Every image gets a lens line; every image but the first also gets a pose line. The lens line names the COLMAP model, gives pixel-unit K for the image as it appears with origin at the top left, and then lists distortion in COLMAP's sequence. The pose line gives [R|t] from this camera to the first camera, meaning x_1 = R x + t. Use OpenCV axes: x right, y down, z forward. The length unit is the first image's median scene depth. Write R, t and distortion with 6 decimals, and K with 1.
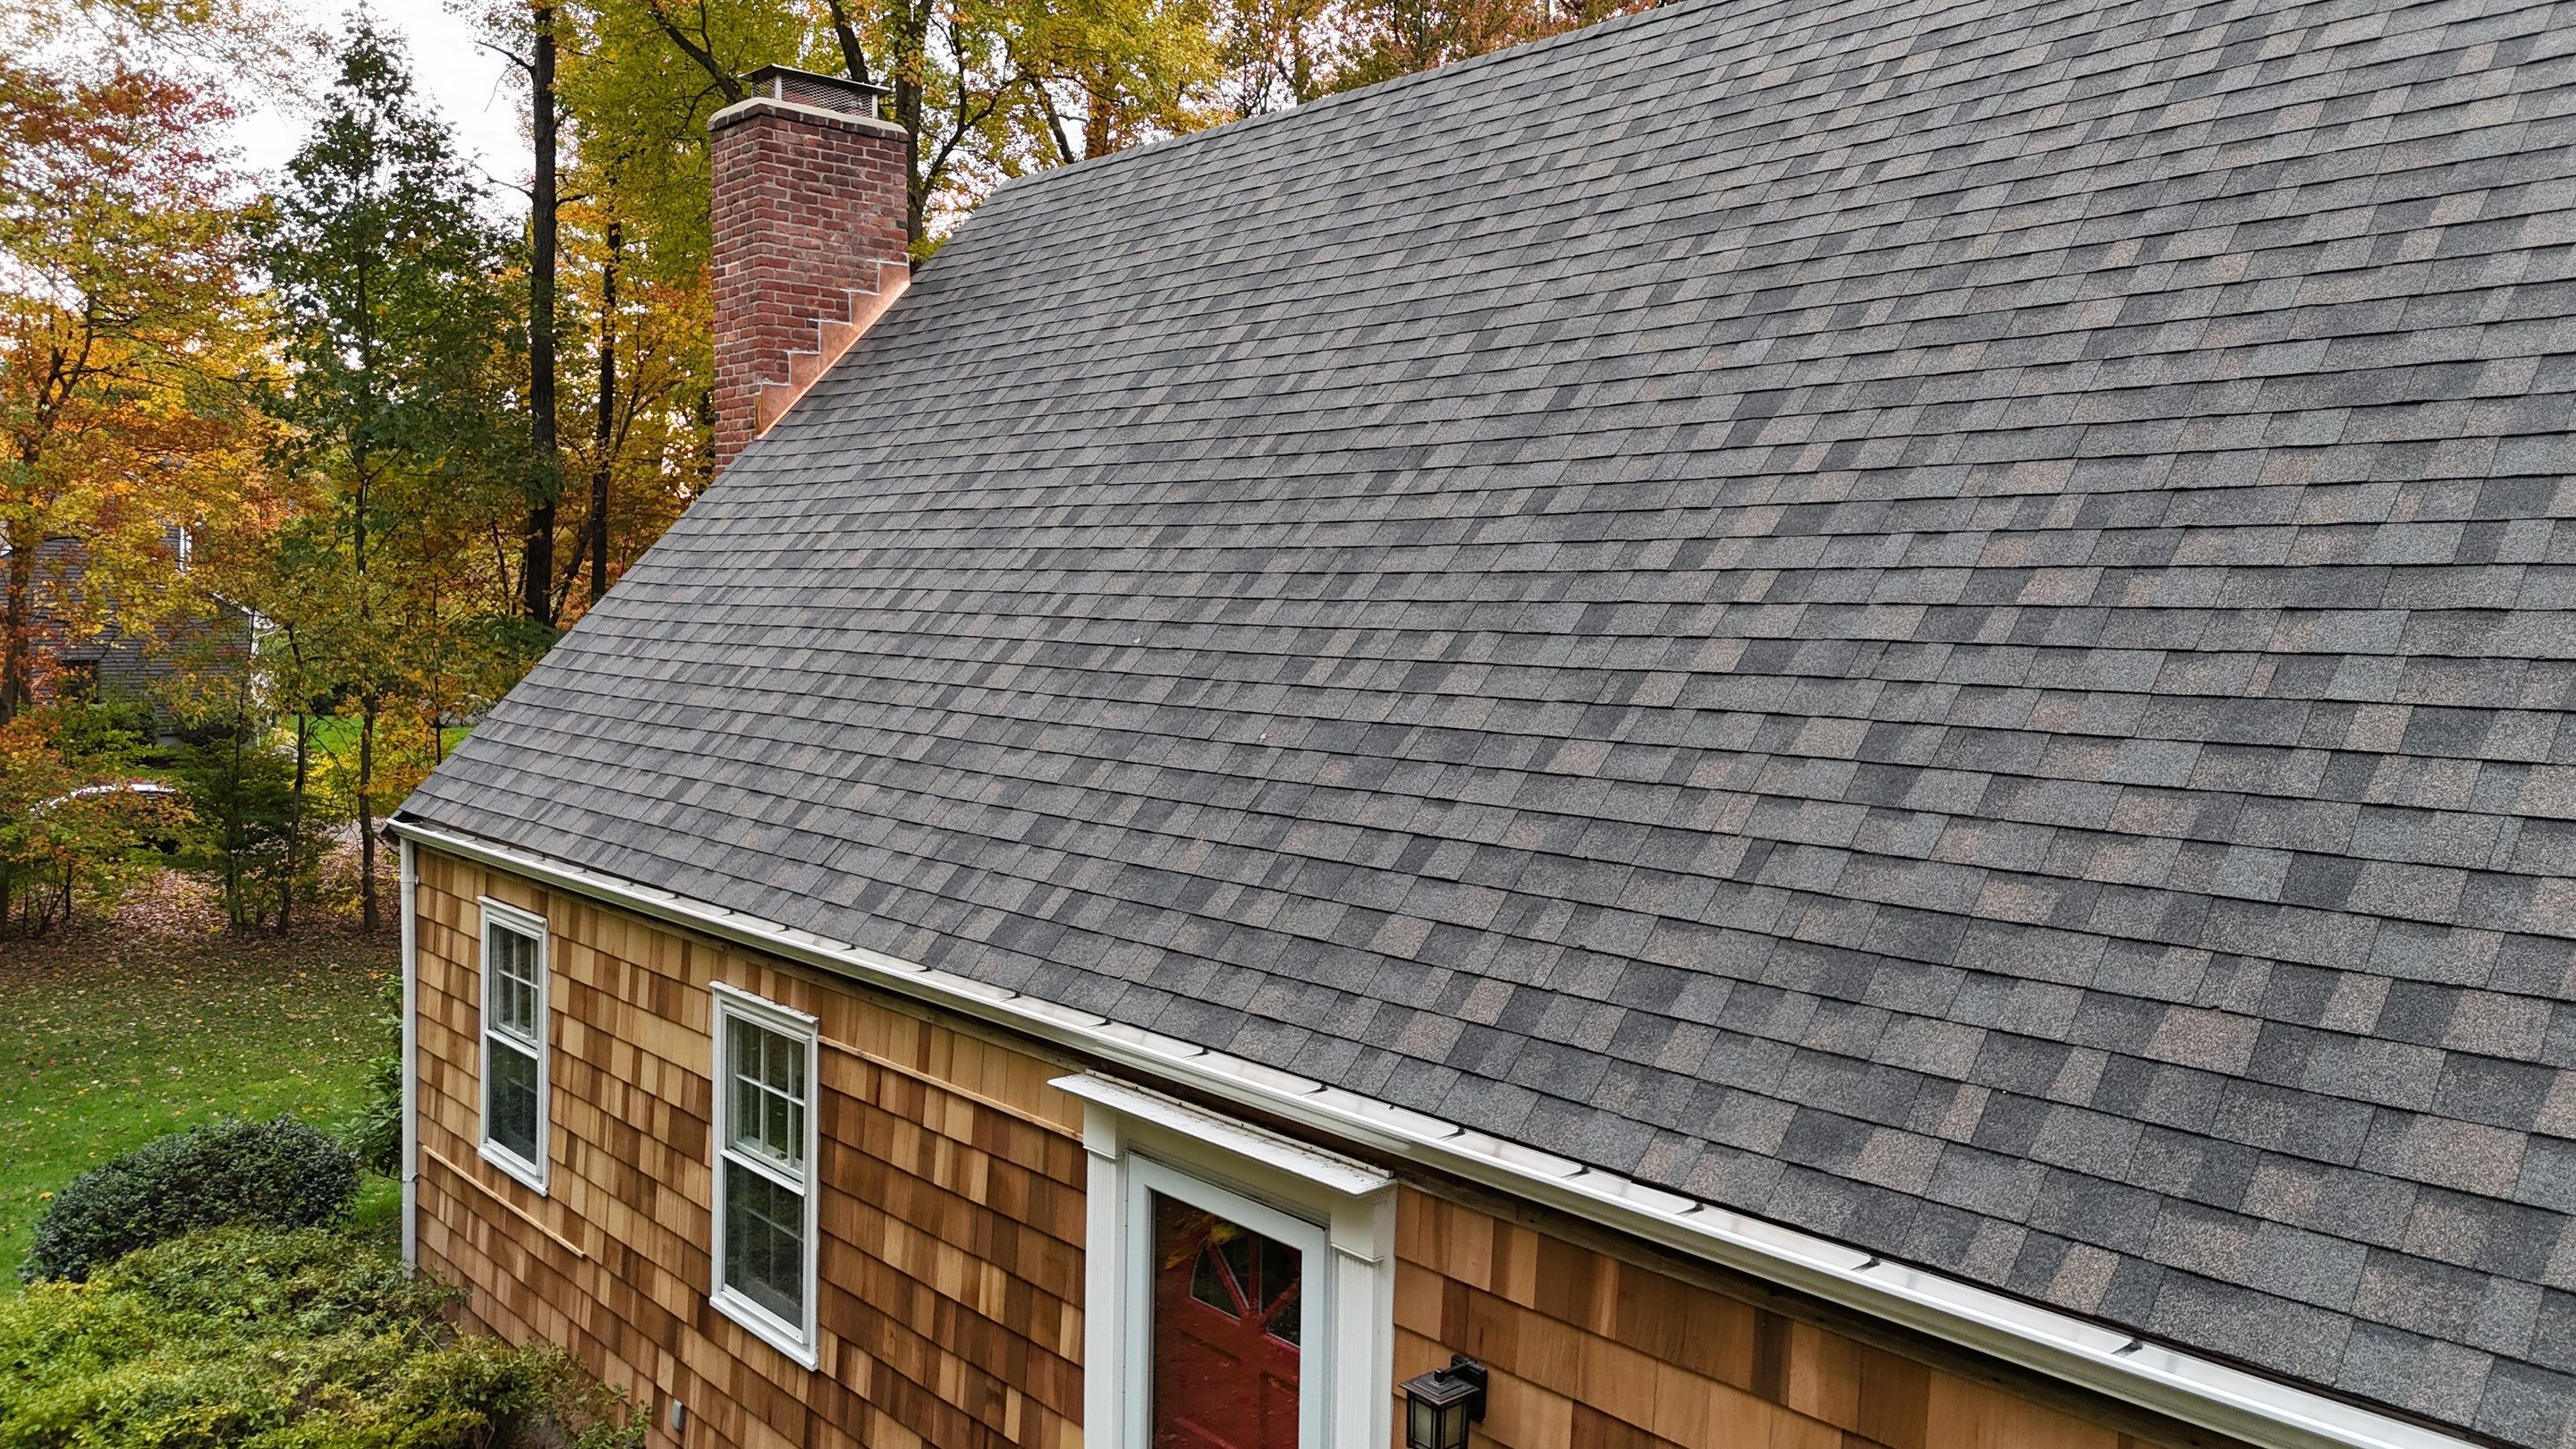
lens RADIAL K [[1890.8, 0, 1298.3], [0, 1890.8, 716.7], [0, 0, 1]] dist [0.097958, -0.093449]
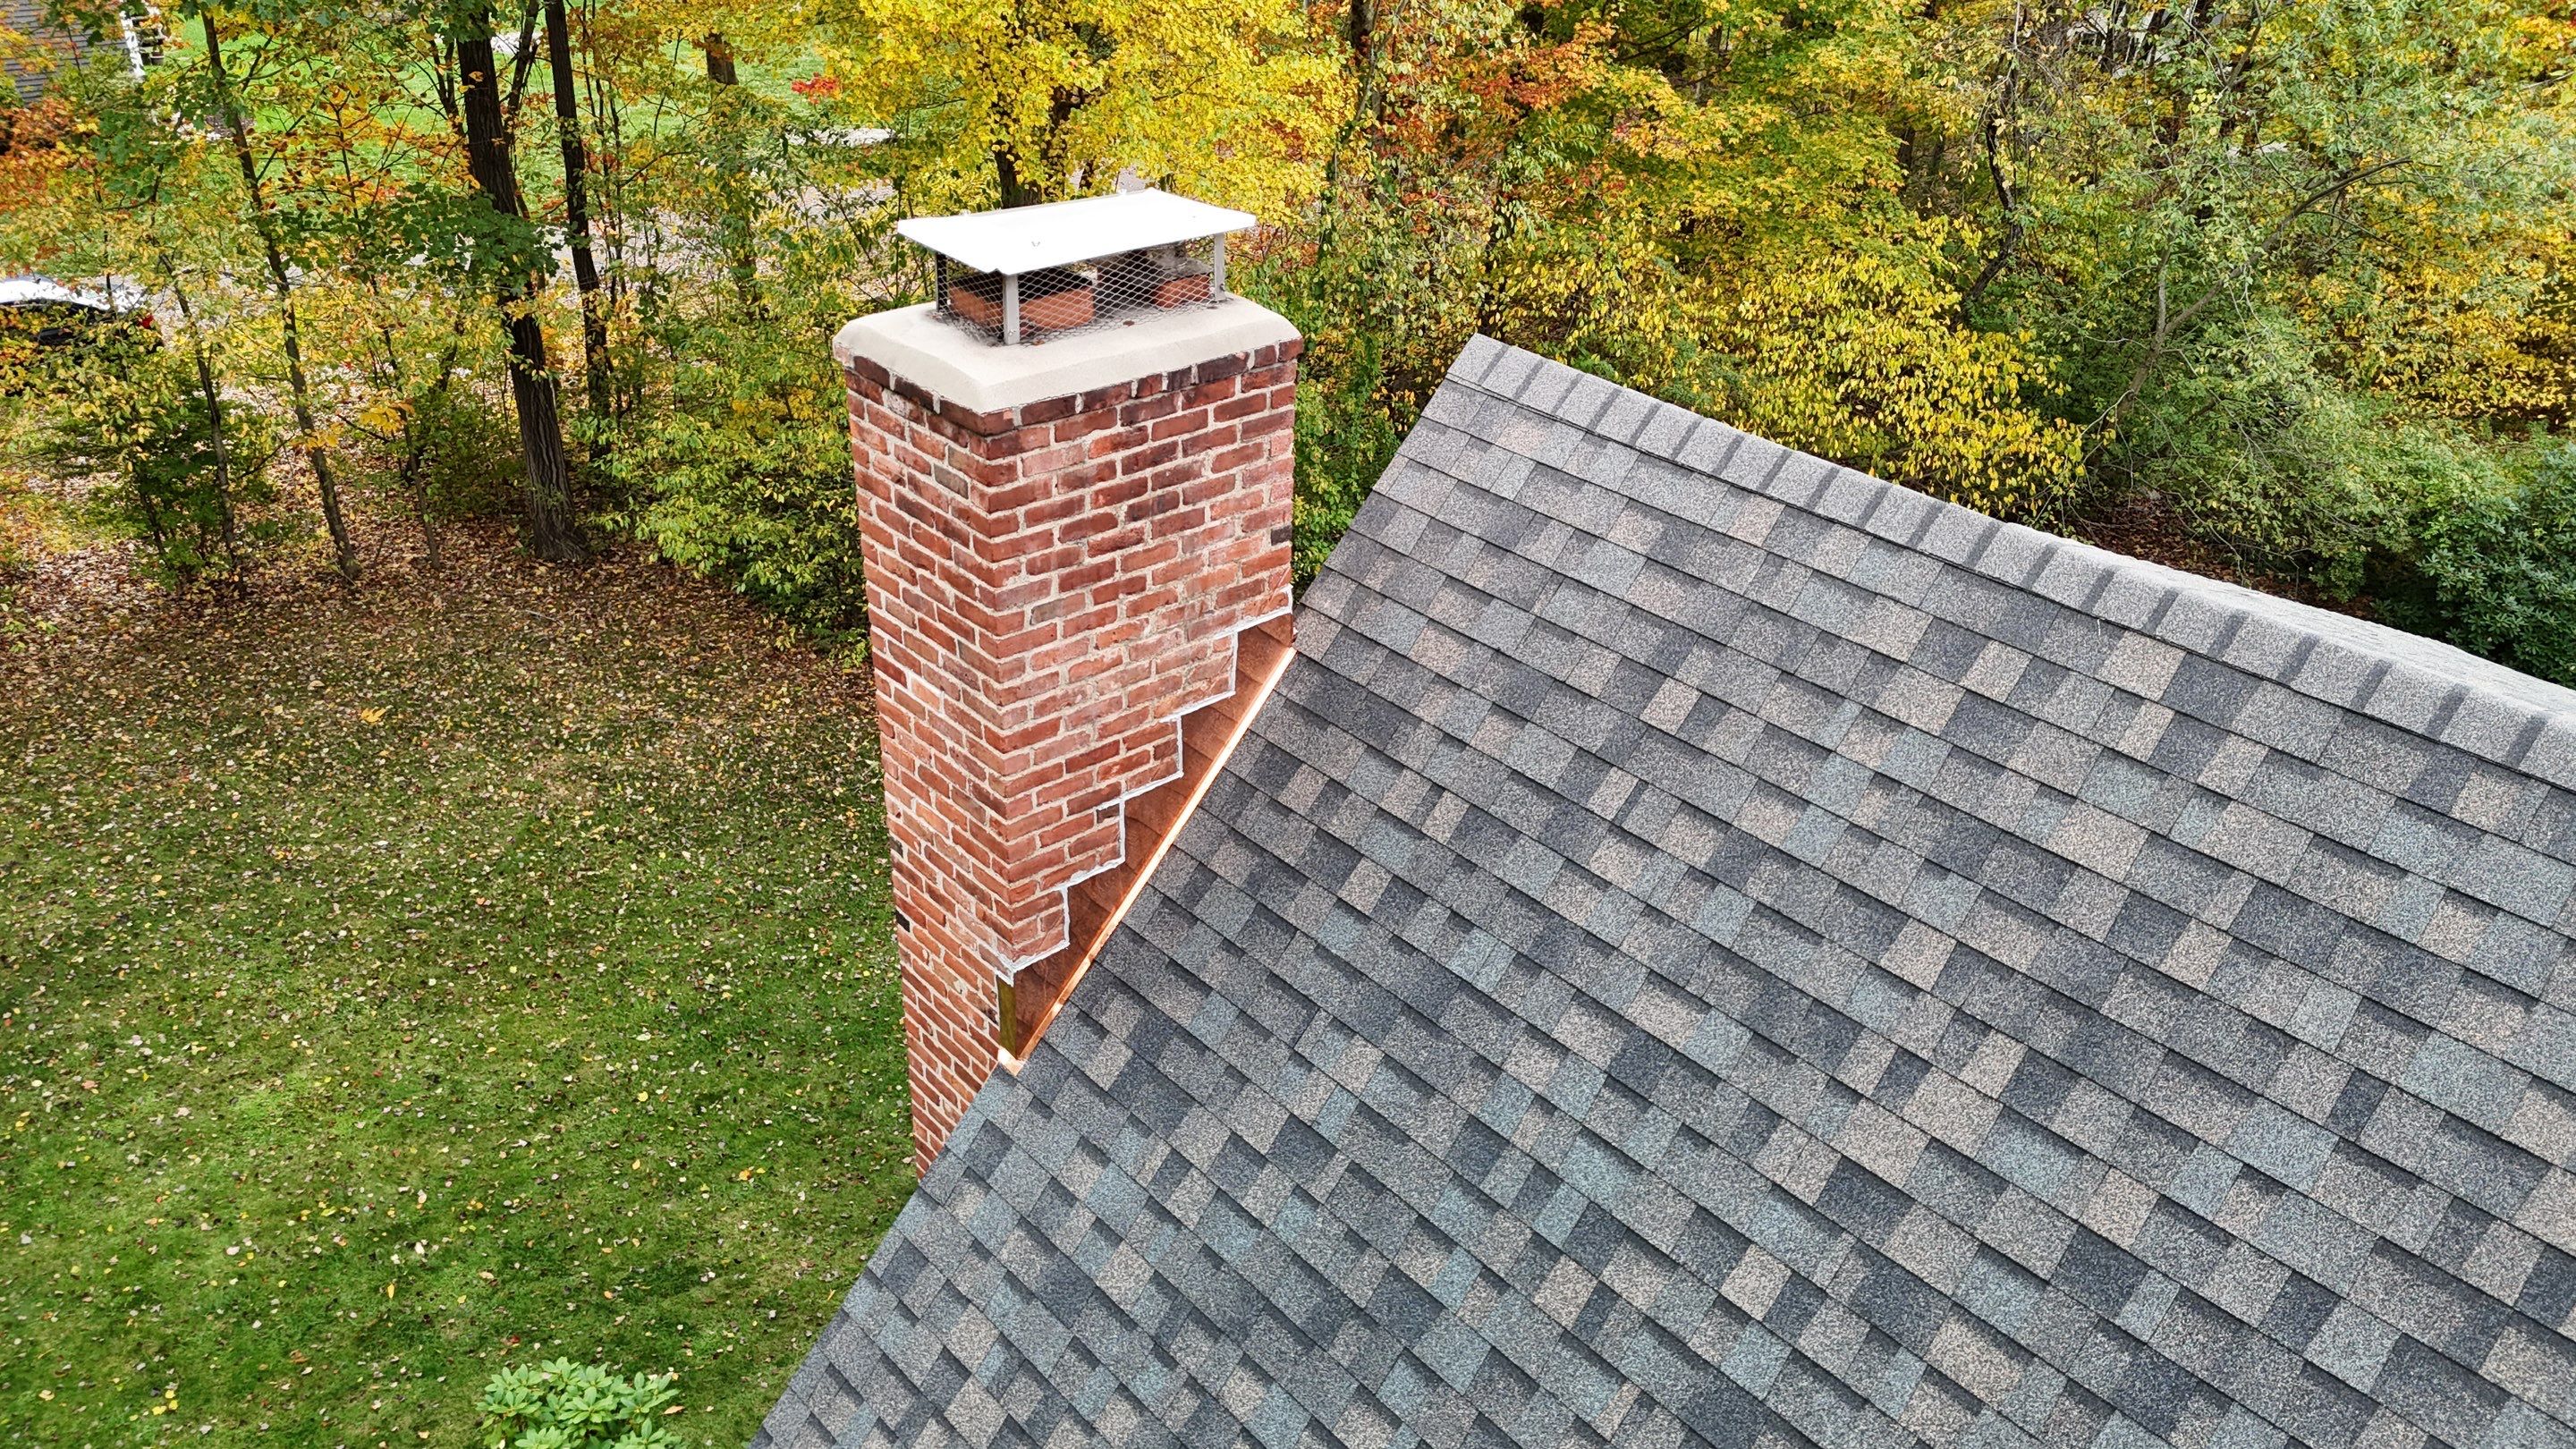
lens RADIAL K [[1890.8, 0, 1298.3], [0, 1890.8, 716.7], [0, 0, 1]] dist [0.097958, -0.093449]
pose [[0.999835, 0.017748, -0.003815, -0.347704], [-0.014412, 0.903823, 0.427665, -0.704511], [0.011038, -0.427539, 0.903929, 1.006926]]
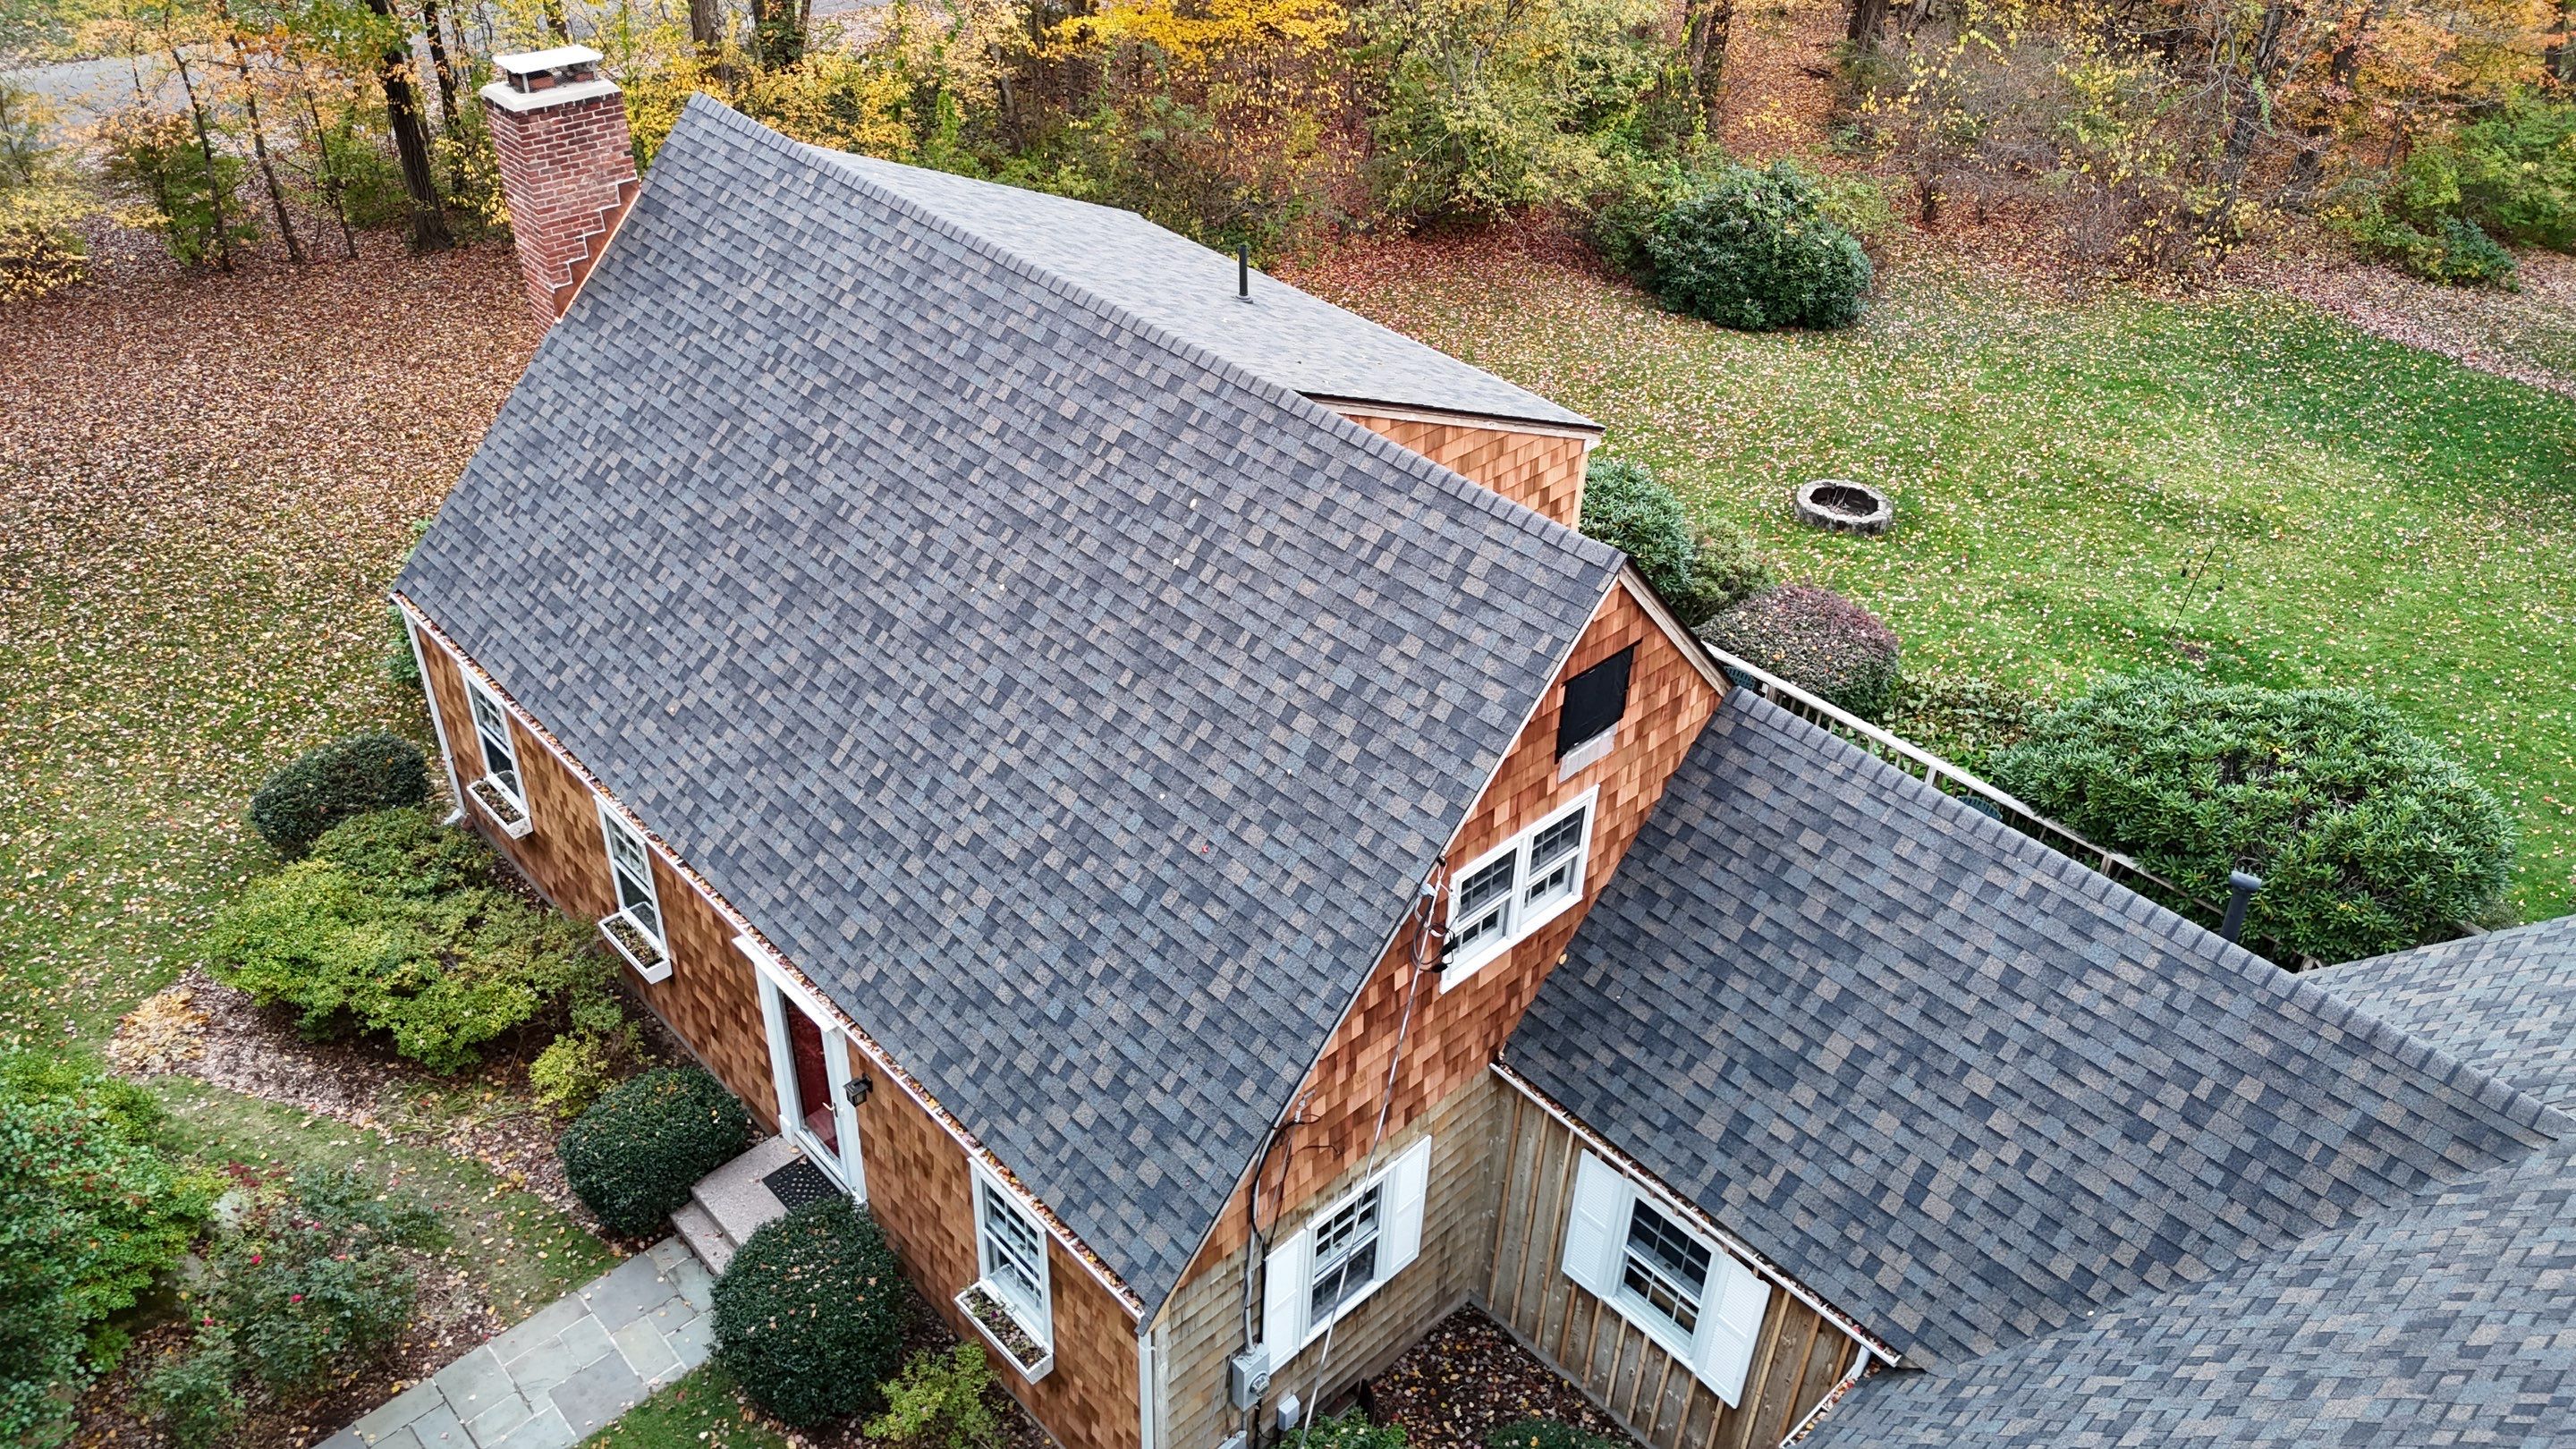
lens RADIAL K [[1909.5, 0, 1288.0], [0, 1909.5, 724.5], [0, 0, 1]] dist [0.133980, -0.203681]
pose [[0.999683, -0.002046, 0.025091, 0.452282], [-0.011505, 0.849370, 0.527672, -1.173513], [-0.022391, -0.527793, 0.849078, -0.887930]]
